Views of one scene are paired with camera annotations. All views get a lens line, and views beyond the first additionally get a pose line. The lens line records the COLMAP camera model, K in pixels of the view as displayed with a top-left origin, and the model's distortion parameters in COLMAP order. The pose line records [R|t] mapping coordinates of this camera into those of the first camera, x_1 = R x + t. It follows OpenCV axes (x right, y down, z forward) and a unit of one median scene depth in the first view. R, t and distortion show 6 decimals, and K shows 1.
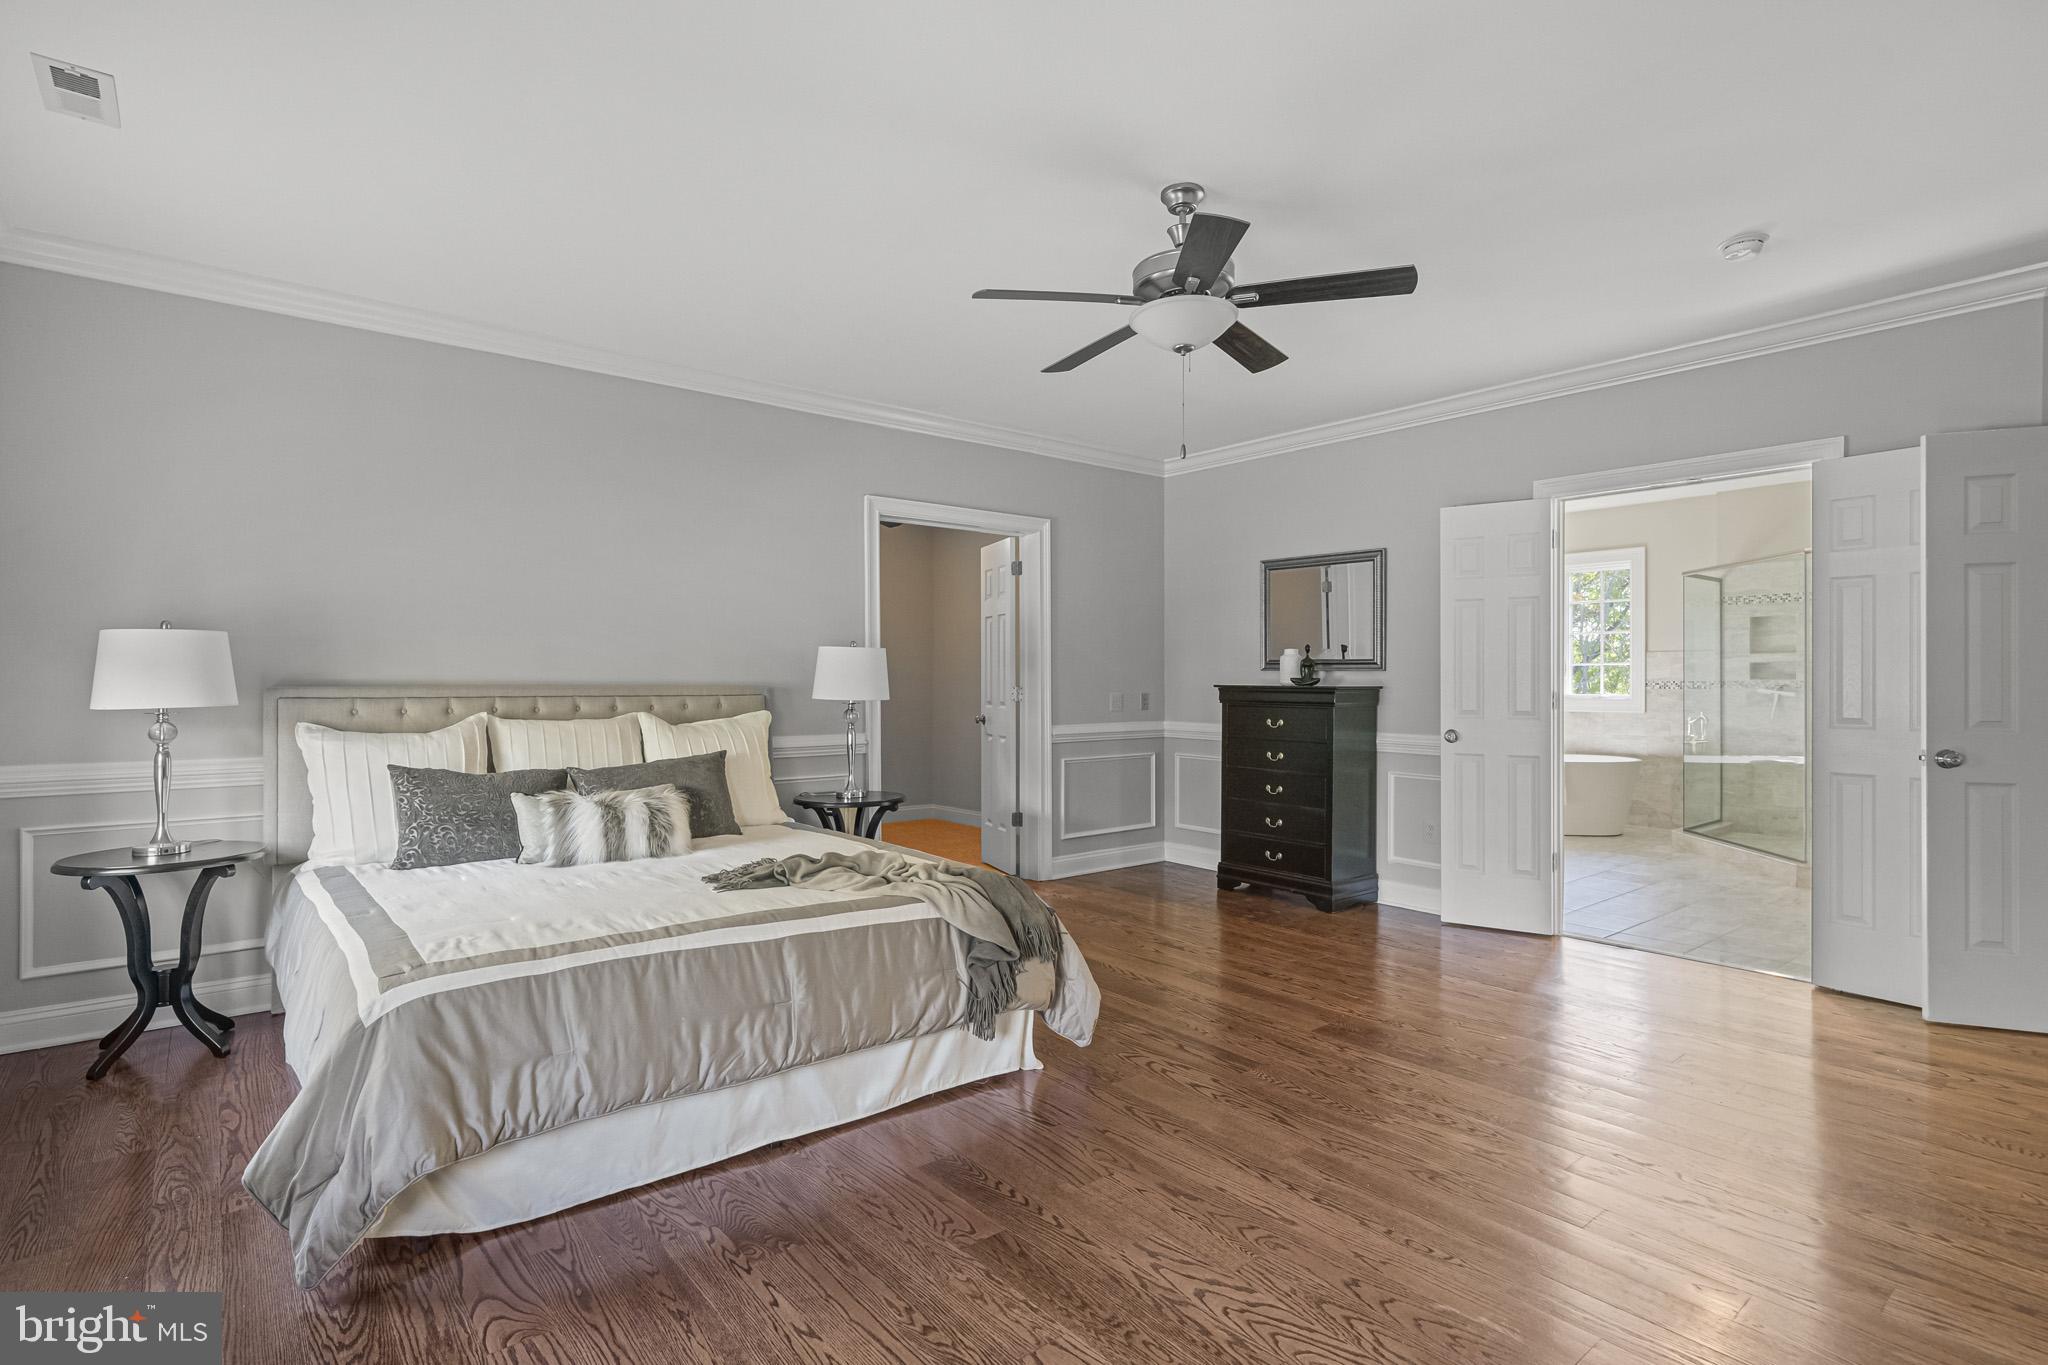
lens RADIAL K [[945.3, 0, 1044.7], [0, 945.3, 683.4], [0, 0, 1]] dist [-0.006288, -0.000196]
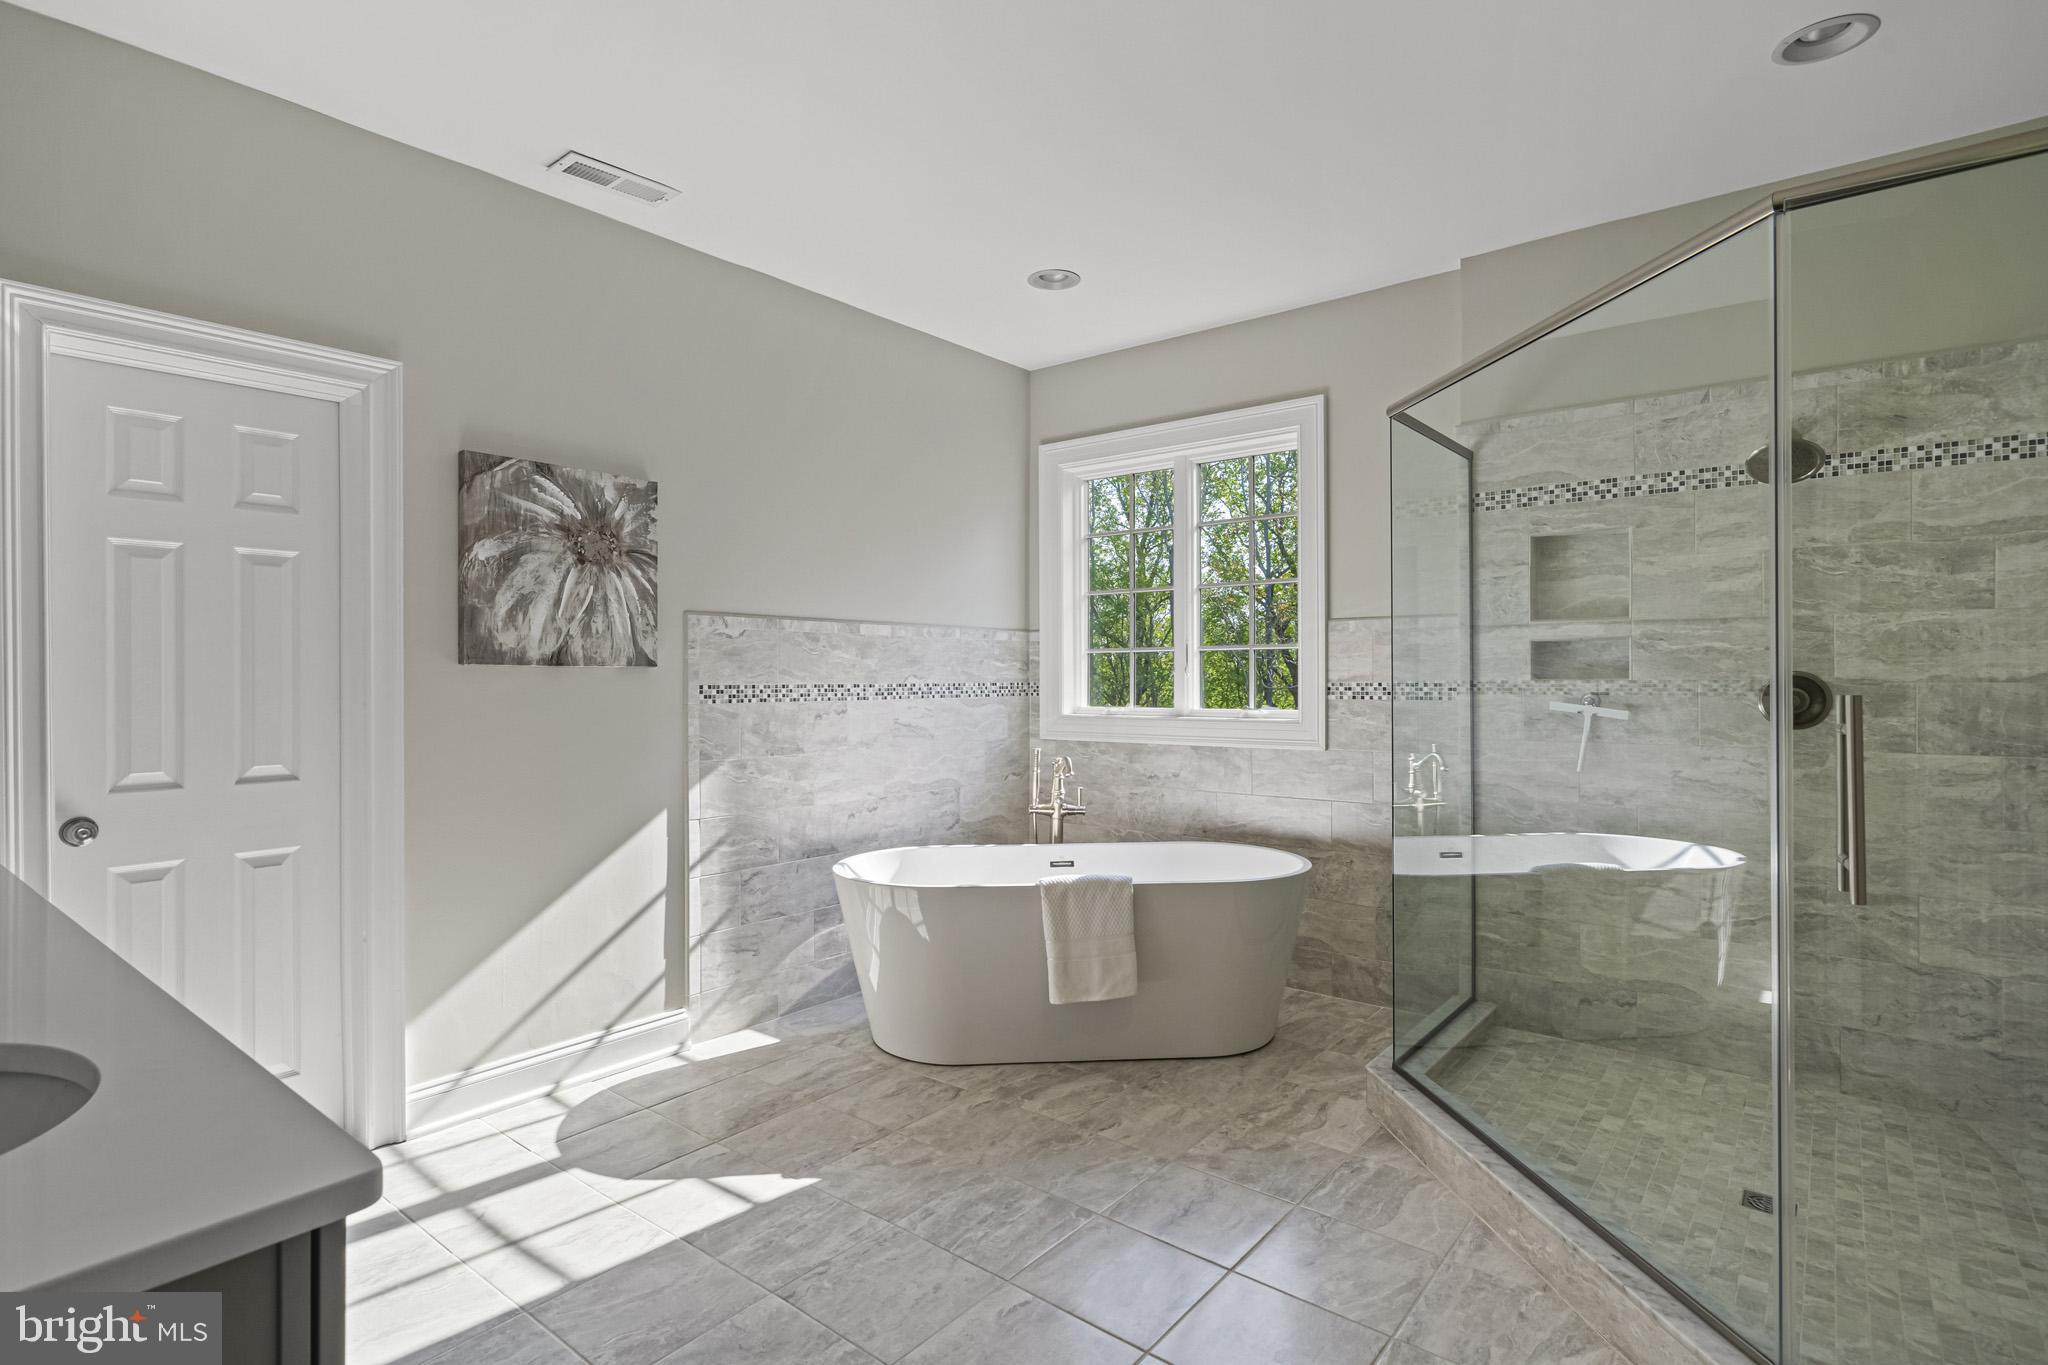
lens RADIAL K [[1011.9, 0, 1016.7], [0, 1011.9, 680.6], [0, 0, 1]] dist [0.005214, 0.000128]
pose [[0.980601, -0.007440, 0.195871, 0.427487], [0.006445, 0.999963, 0.005718, -0.007867], [-0.195907, -0.004345, 0.980613, 0.592467]]
